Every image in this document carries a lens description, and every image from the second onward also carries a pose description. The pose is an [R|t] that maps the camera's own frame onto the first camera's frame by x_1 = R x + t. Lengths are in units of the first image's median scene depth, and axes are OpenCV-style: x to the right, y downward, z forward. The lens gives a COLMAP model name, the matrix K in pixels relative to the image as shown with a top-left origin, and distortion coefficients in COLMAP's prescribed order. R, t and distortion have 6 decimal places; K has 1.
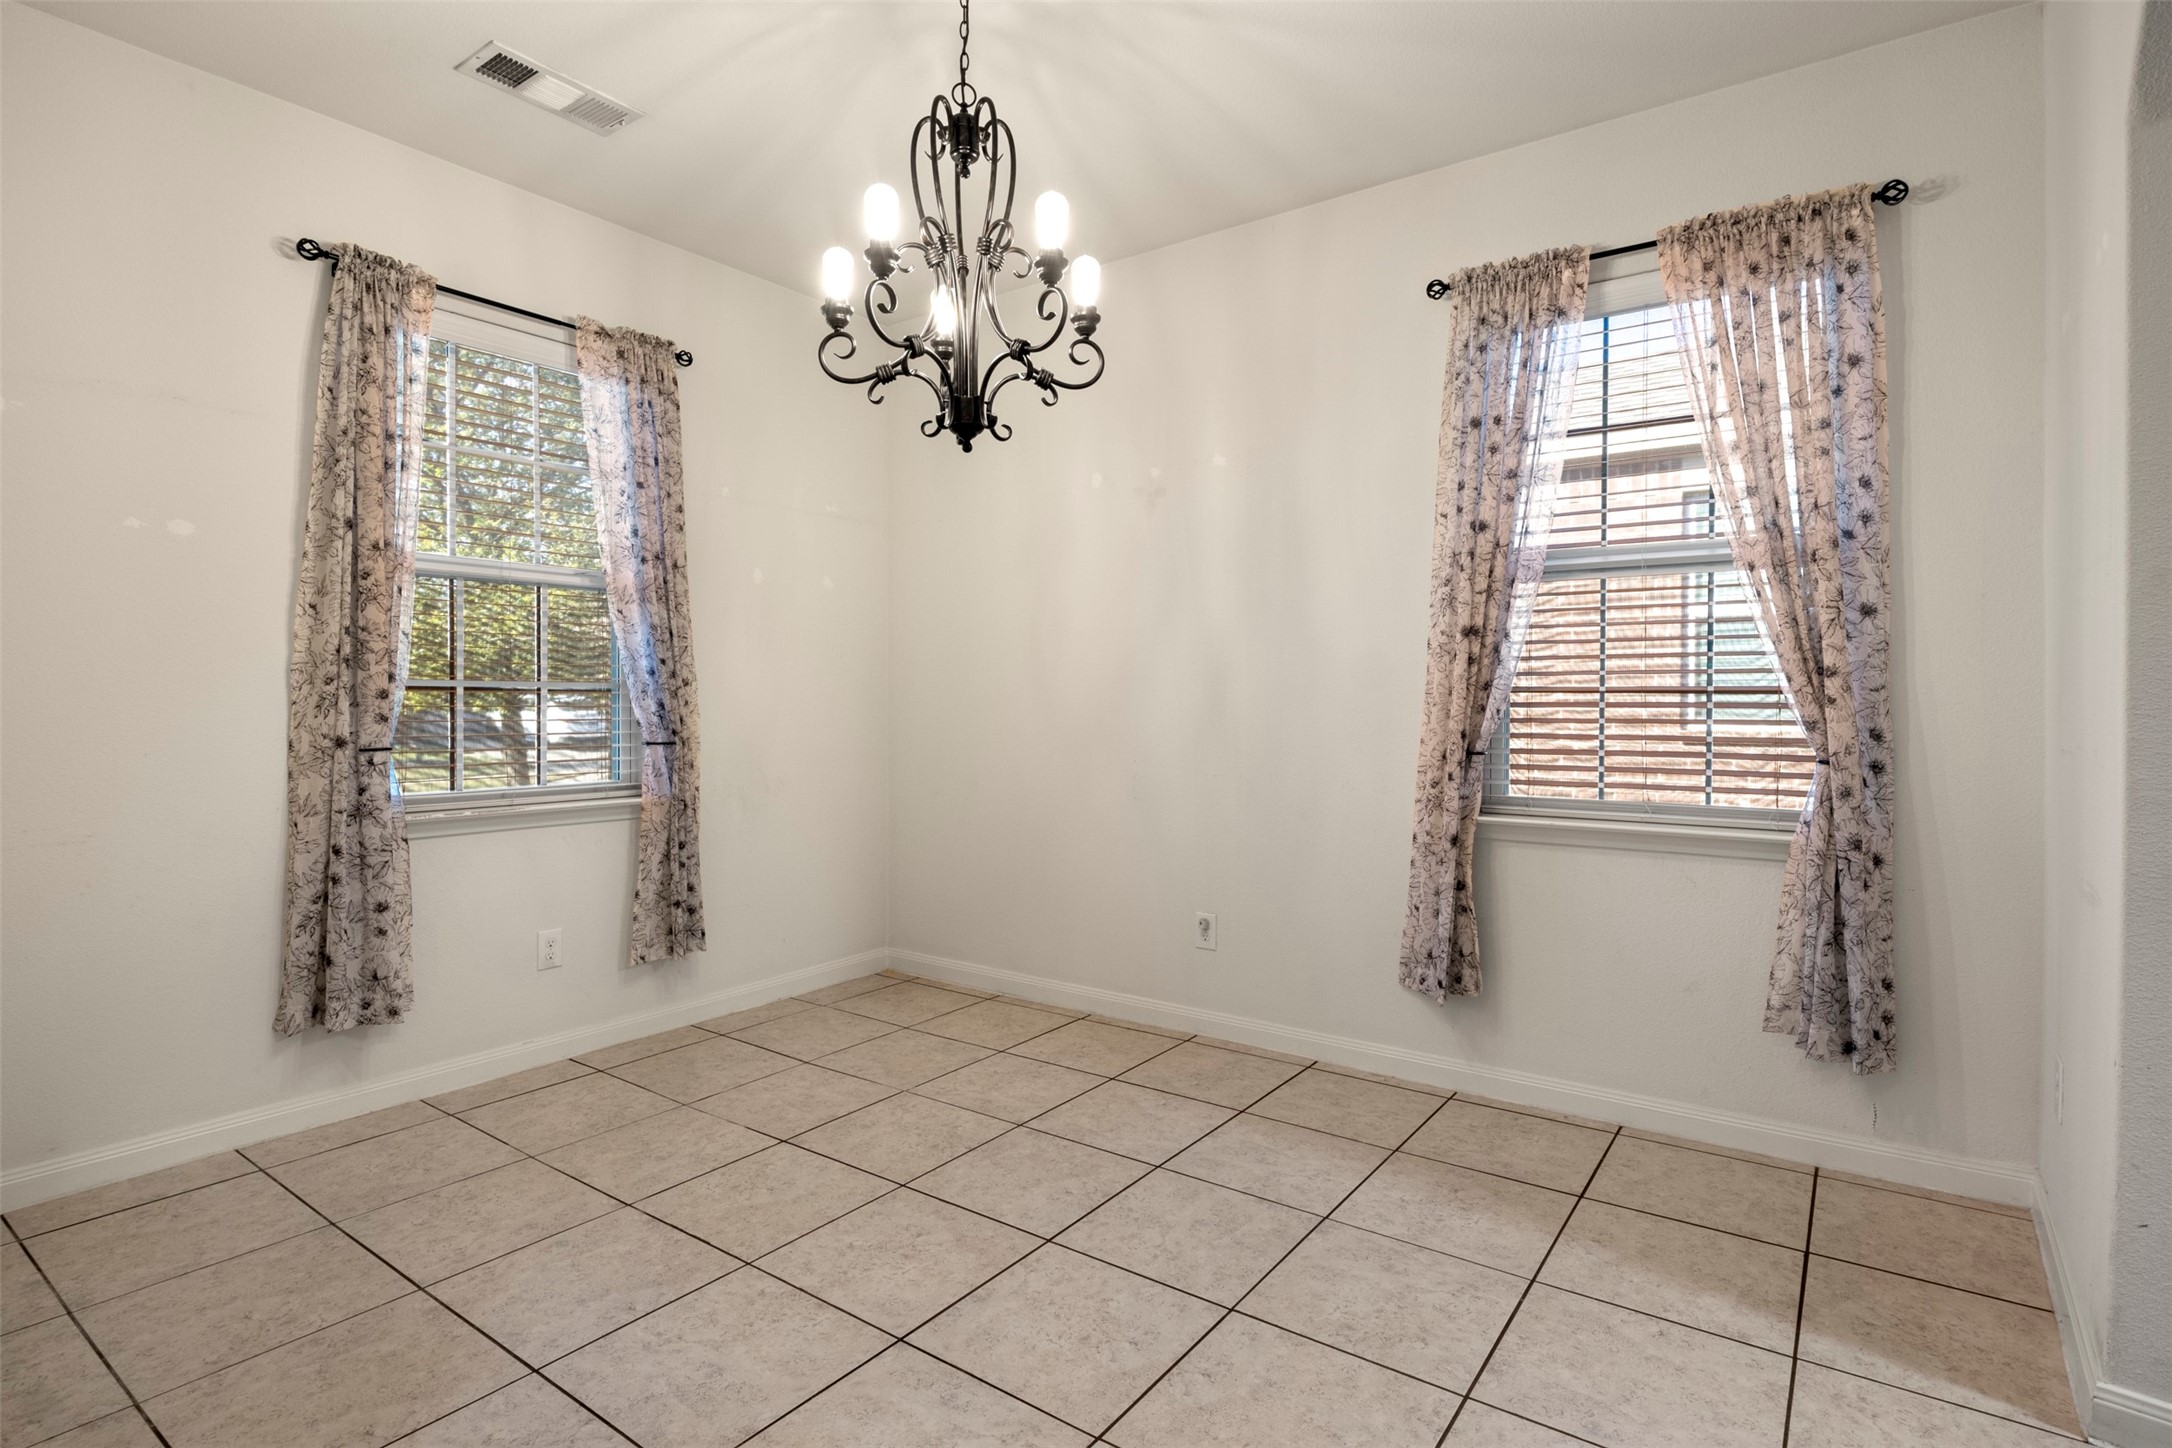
lens RADIAL K [[1077.8, 0, 1081.3], [0, 1077.8, 692.8], [0, 0, 1]] dist [-0.004263, 0.000030]
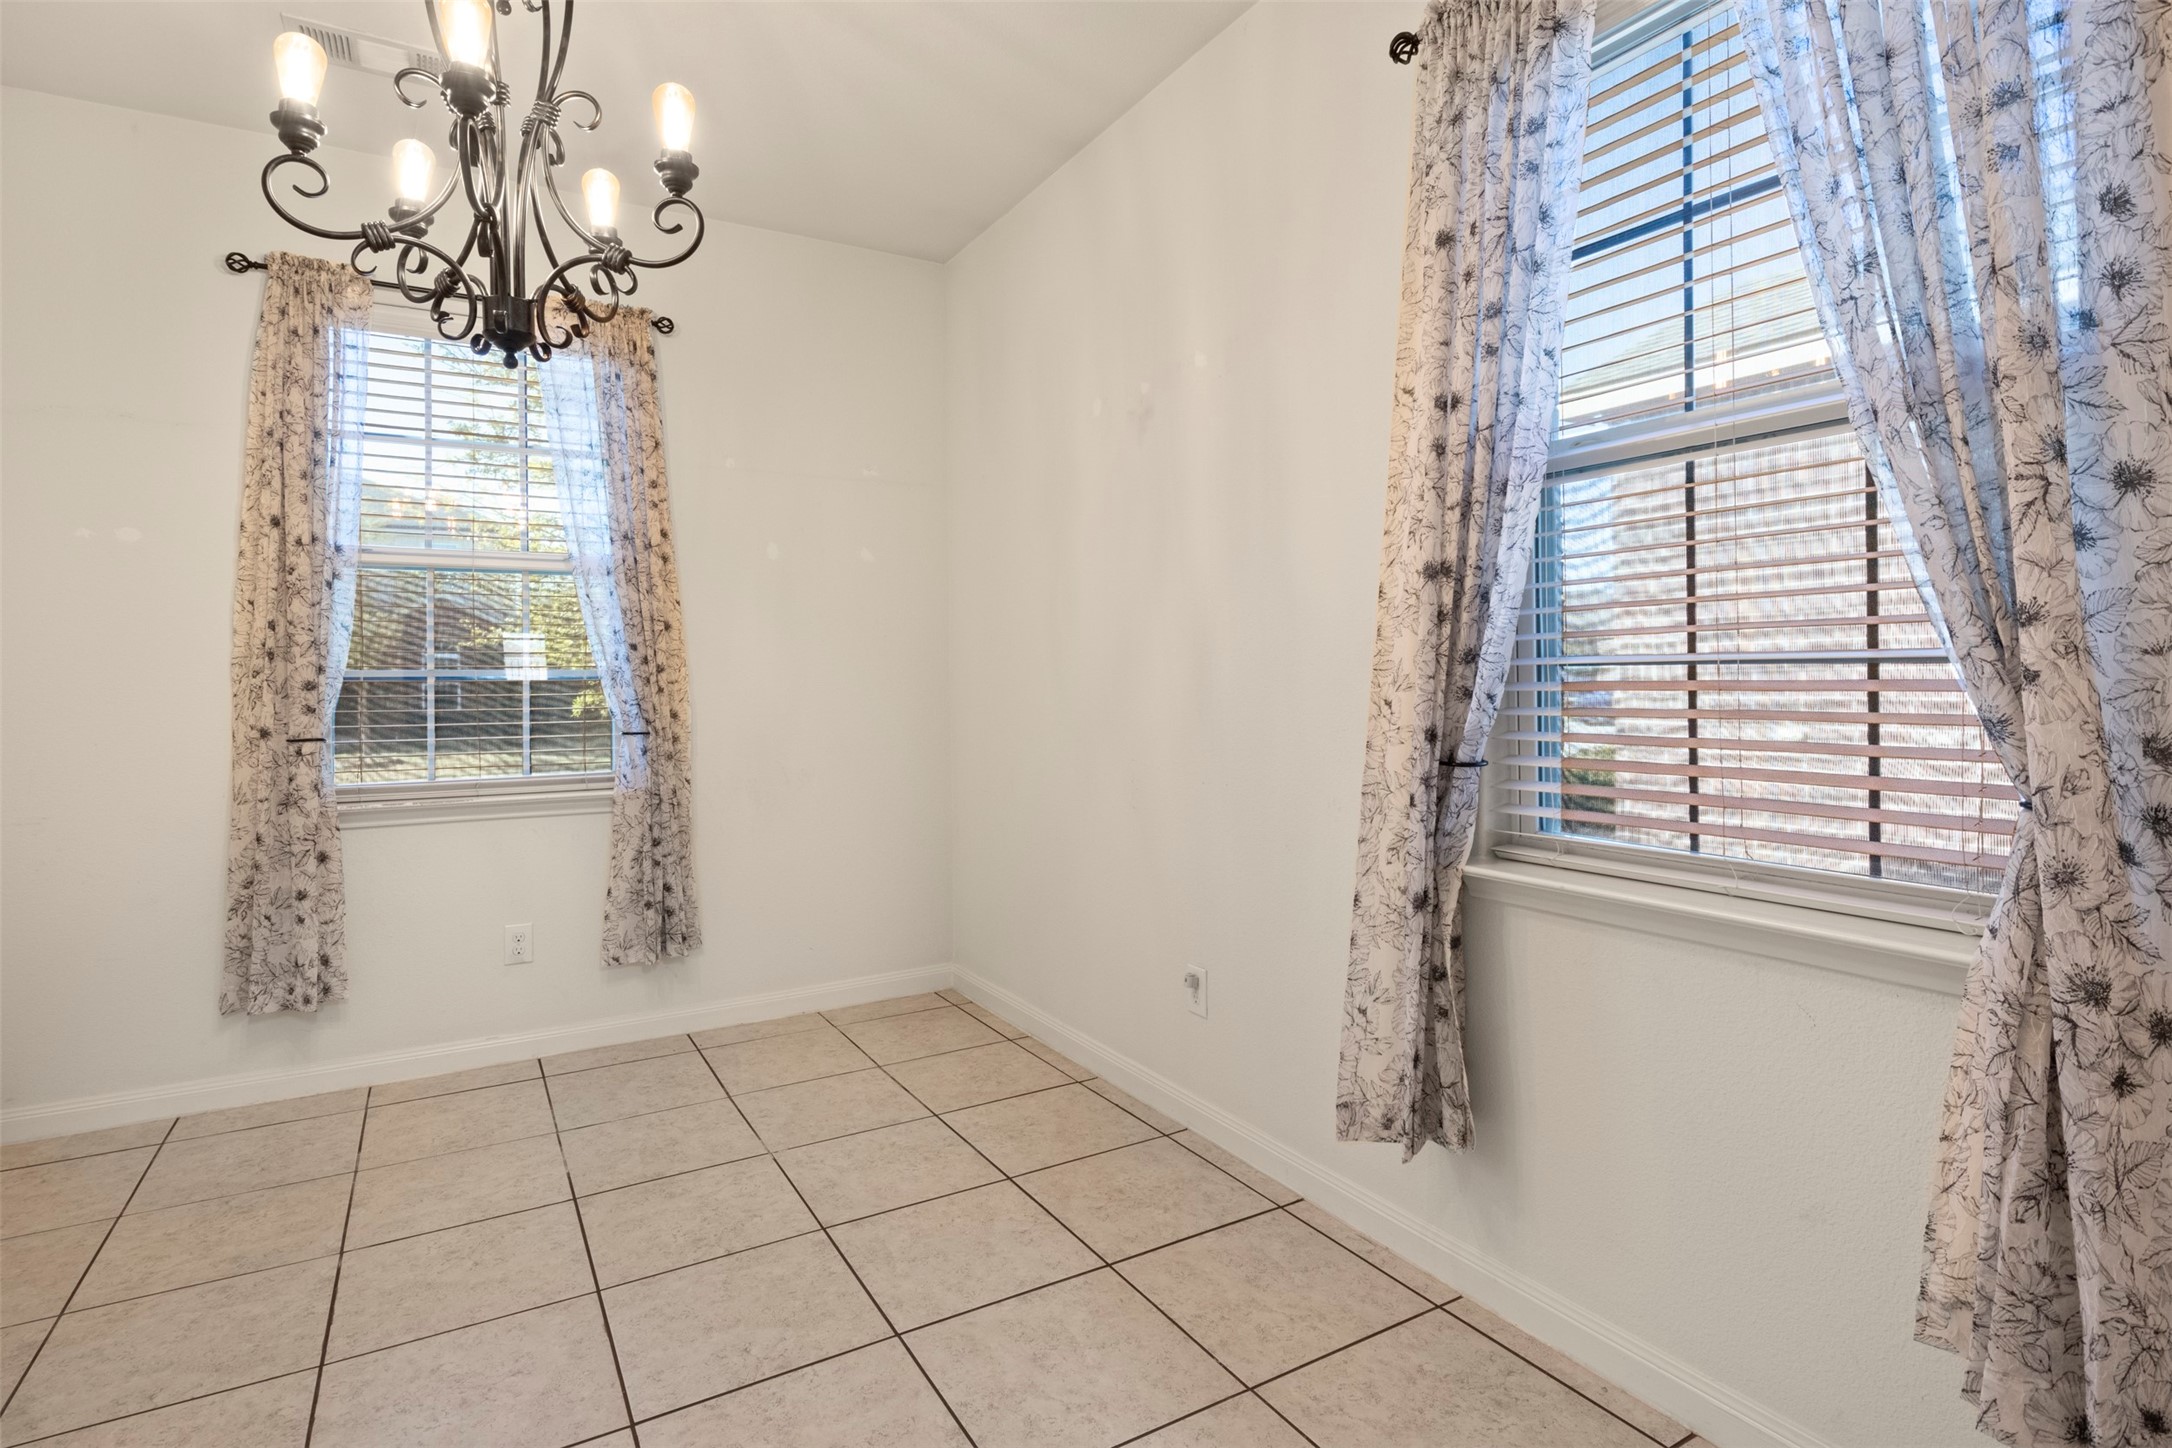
lens RADIAL K [[1081.0, 0, 1118.8], [0, 1081.0, 662.6], [0, 0, 1]] dist [-0.001444, -0.001832]
pose [[0.917194, -0.017209, -0.398068, 0.463341], [0.014598, 0.999847, -0.009587, 0.000082], [0.398172, 0.002982, 0.917306, 0.365481]]
